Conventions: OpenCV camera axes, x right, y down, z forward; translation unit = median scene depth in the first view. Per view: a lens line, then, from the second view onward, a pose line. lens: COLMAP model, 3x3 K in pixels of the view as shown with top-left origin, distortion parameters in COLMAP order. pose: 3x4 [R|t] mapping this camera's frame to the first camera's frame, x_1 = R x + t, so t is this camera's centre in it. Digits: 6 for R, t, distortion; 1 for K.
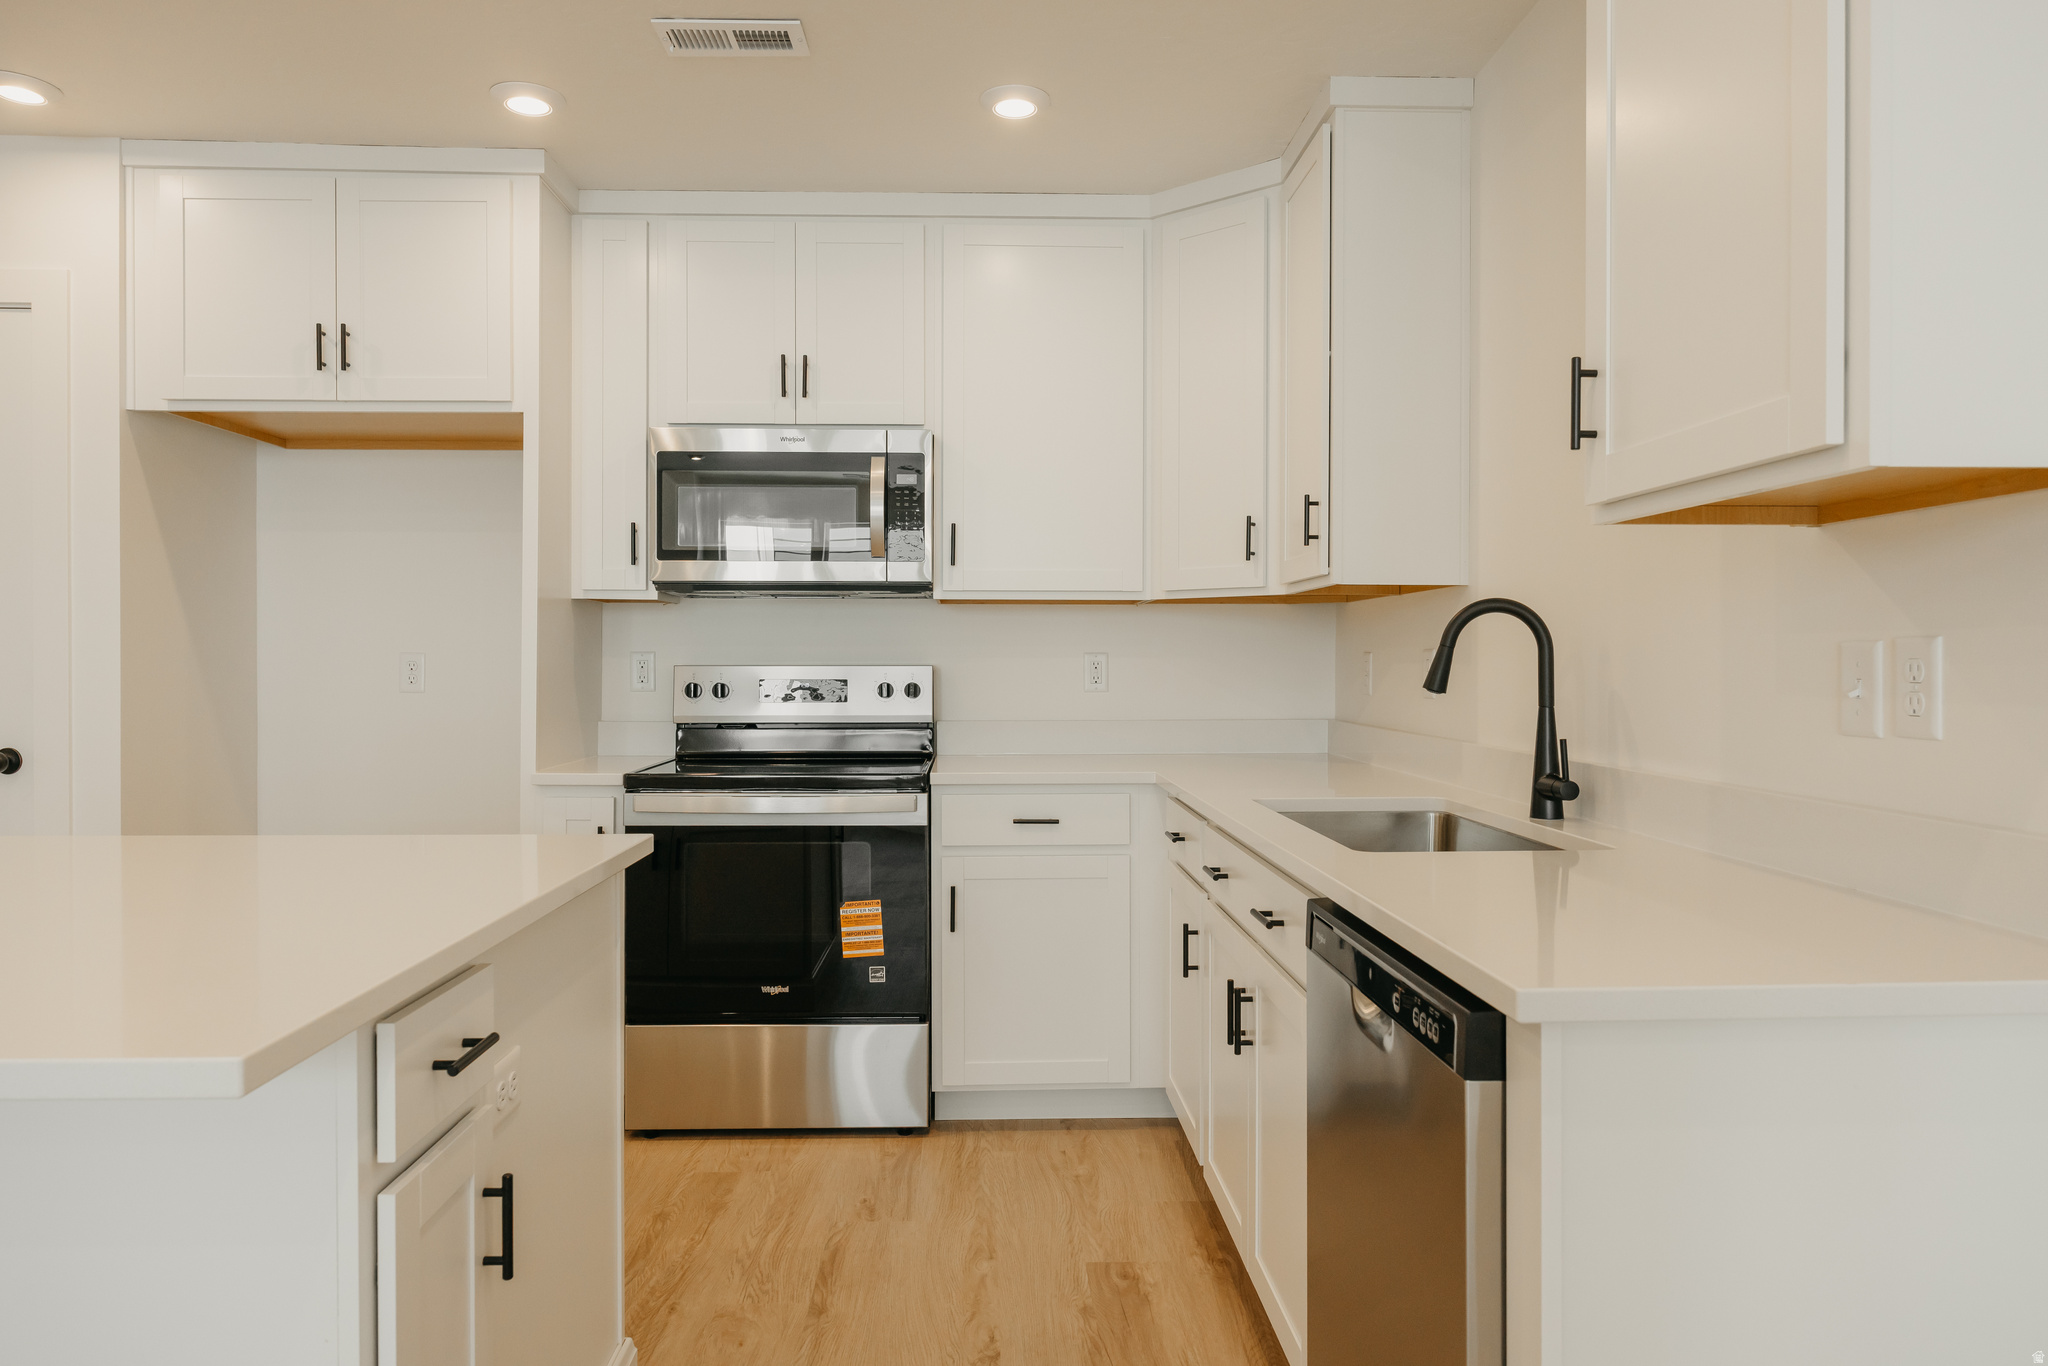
lens RADIAL K [[1315.3, 0, 1017.7], [0, 1315.3, 656.5], [0, 0, 1]] dist [0.025773, -0.000092]
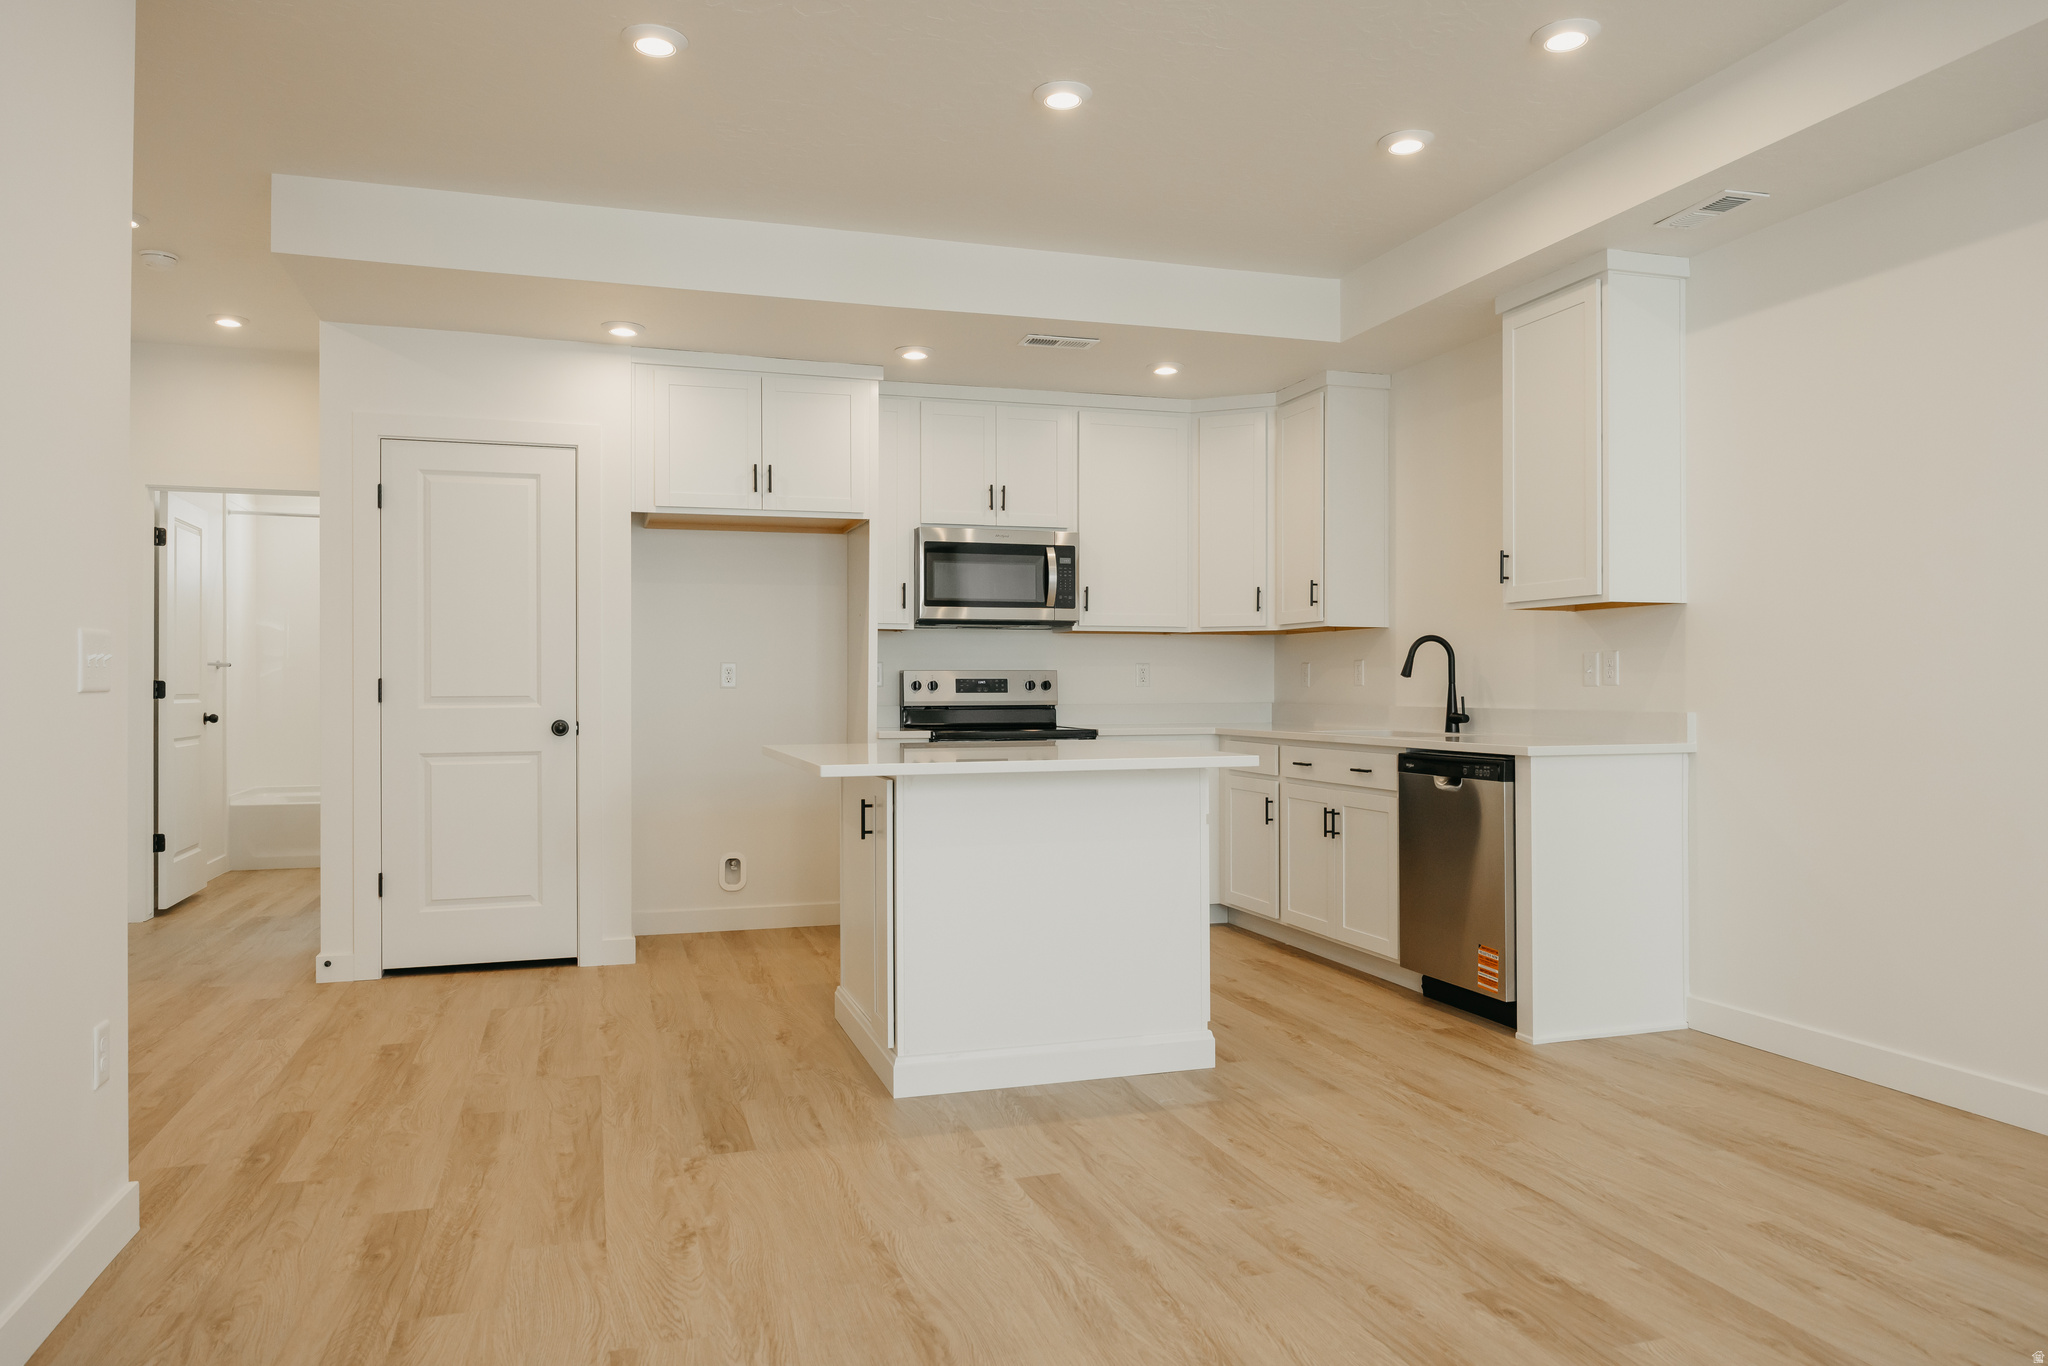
lens RADIAL K [[1364.1, 0, 1024.0], [0, 1364.1, 683.0], [0, 0, 1]] dist [-0.002626, -0.000341]
pose [[0.961332, -0.002552, 0.275380, -0.657202], [0.002008, 0.999995, 0.002258, 0.021302], [-0.275385, -0.001618, 0.961333, -0.726117]]
